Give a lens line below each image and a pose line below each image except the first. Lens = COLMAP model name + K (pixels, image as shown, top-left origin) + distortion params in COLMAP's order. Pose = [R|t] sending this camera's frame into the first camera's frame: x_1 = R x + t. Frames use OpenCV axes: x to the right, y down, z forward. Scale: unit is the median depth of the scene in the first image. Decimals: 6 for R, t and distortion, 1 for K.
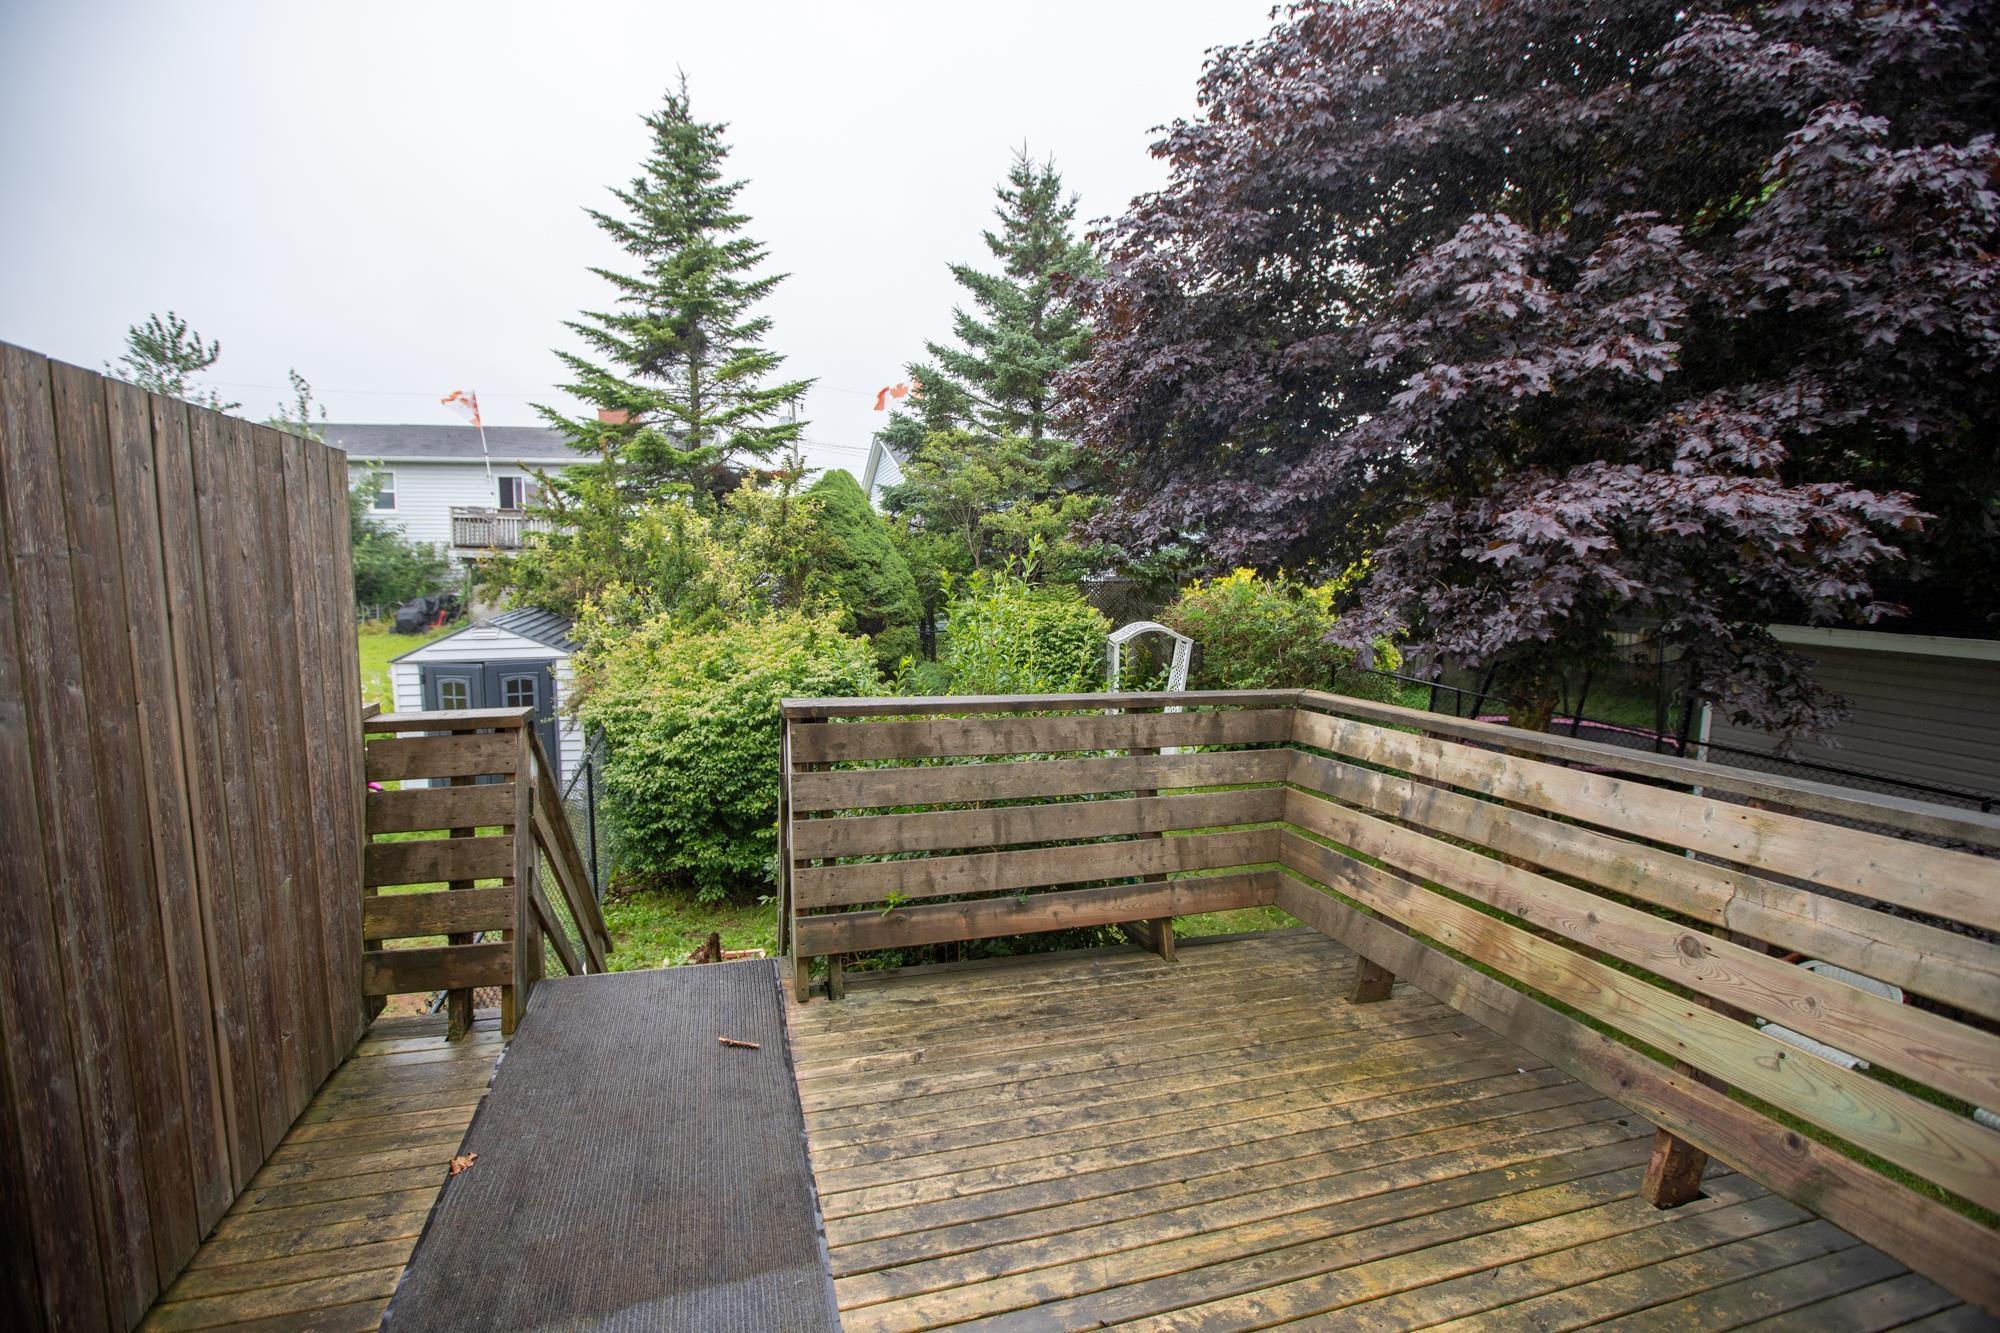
lens RADIAL K [[916.9, 0, 984.9], [0, 916.9, 670.0], [0, 0, 1]] dist [-0.054557, 0.022563]
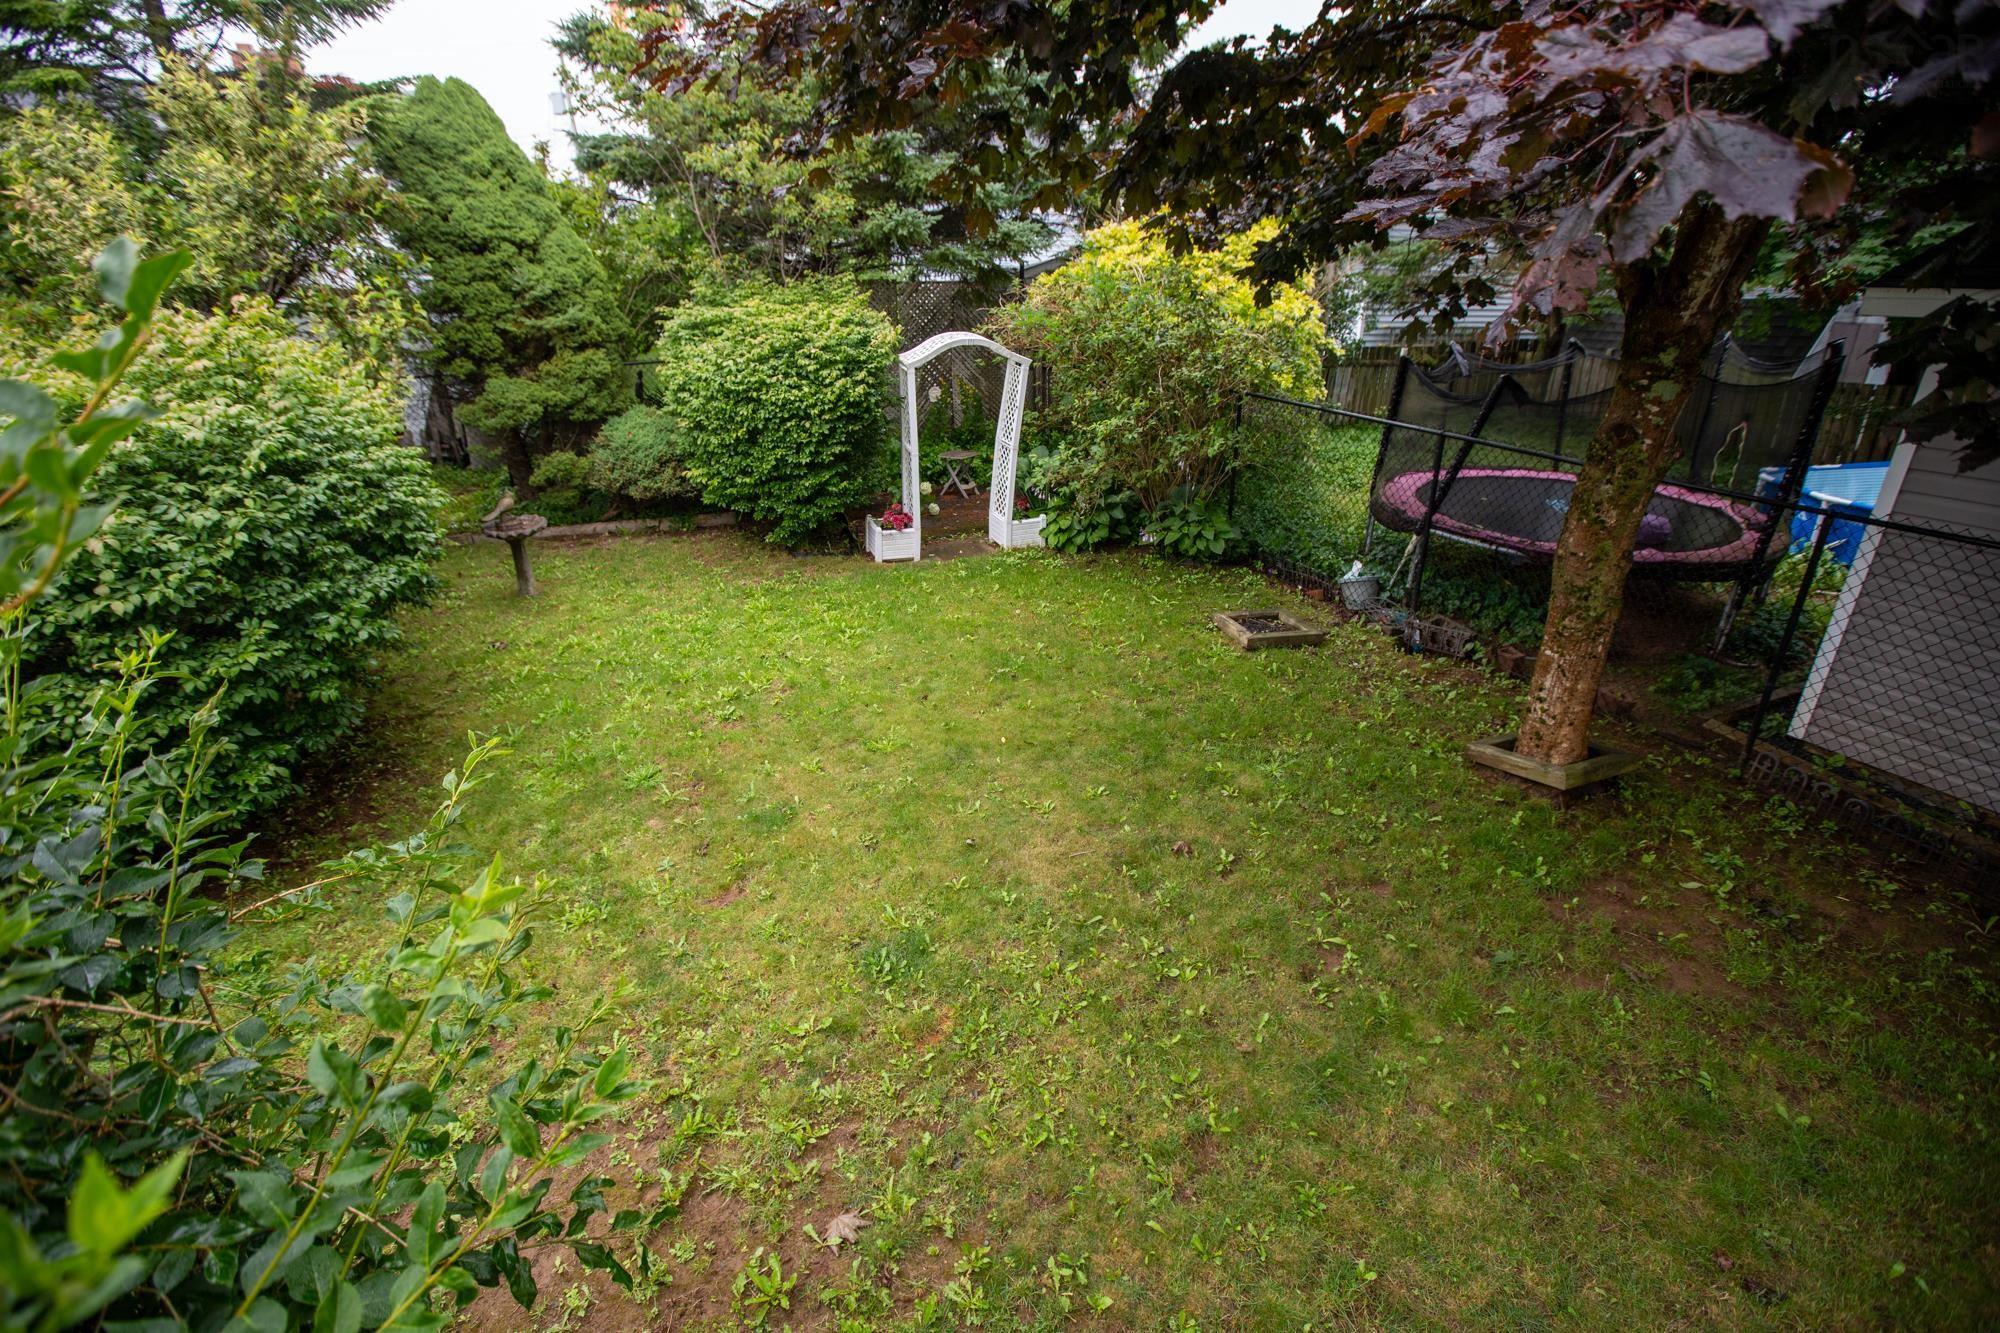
lens RADIAL K [[916.9, 0, 984.9], [0, 916.9, 670.0], [0, 0, 1]] dist [-0.054557, 0.022563]
pose [[0.991492, -0.056712, 0.117167, 0.102229], [0.023093, 0.962459, 0.270442, 0.003416], [-0.128106, -0.265435, 0.955580, 0.312456]]
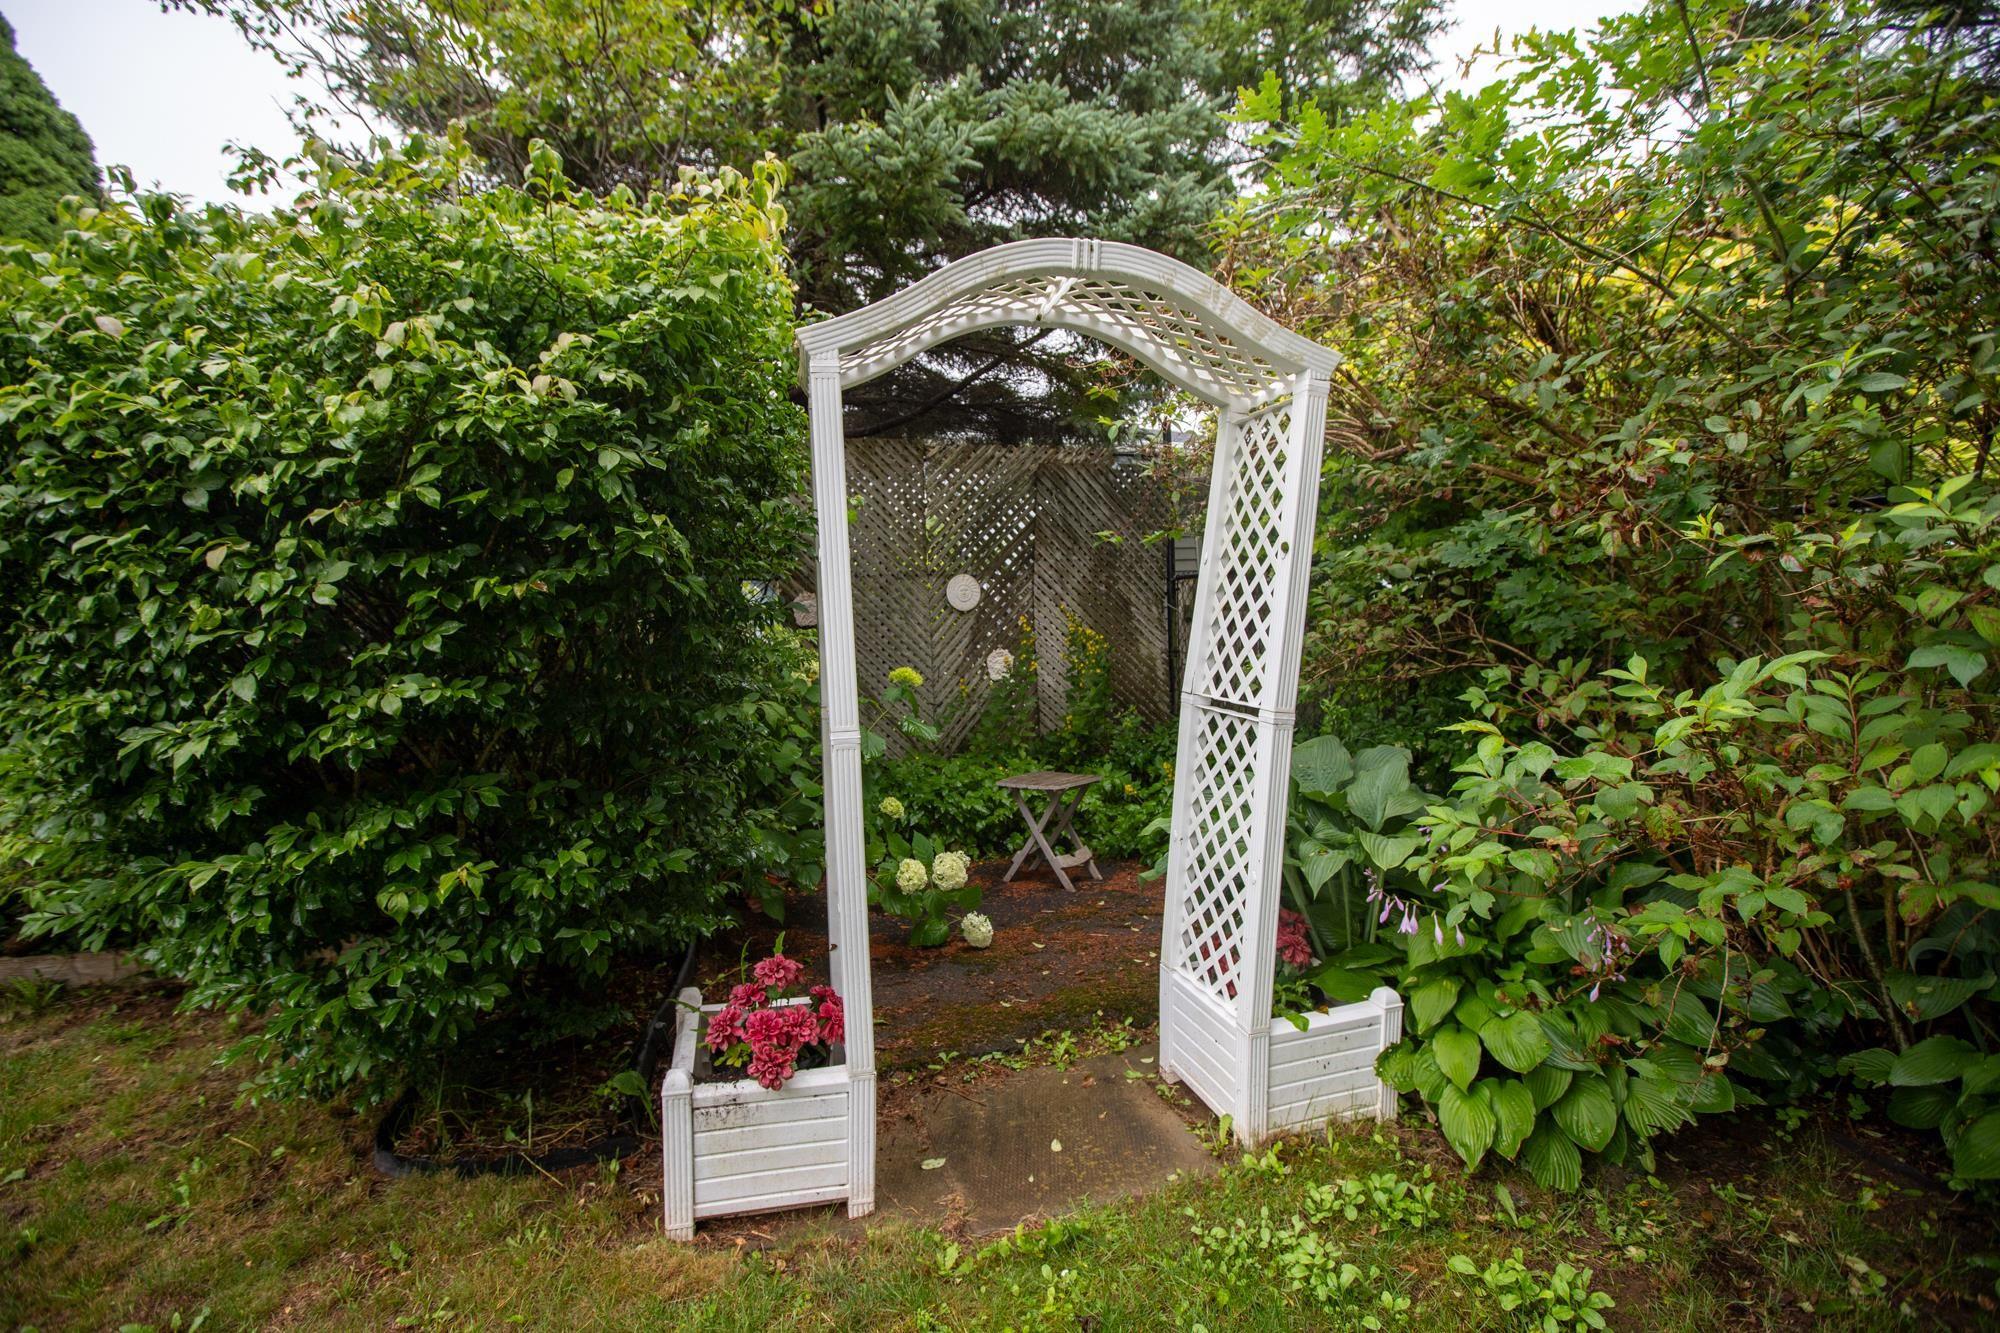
lens RADIAL K [[916.9, 0, 984.9], [0, 916.9, 670.0], [0, 0, 1]] dist [-0.054557, 0.022563]
pose [[0.999209, -0.025228, 0.030742, 0.153201], [0.028490, 0.993440, -0.110748, 0.034638], [-0.027746, 0.111536, 0.993373, 0.813349]]
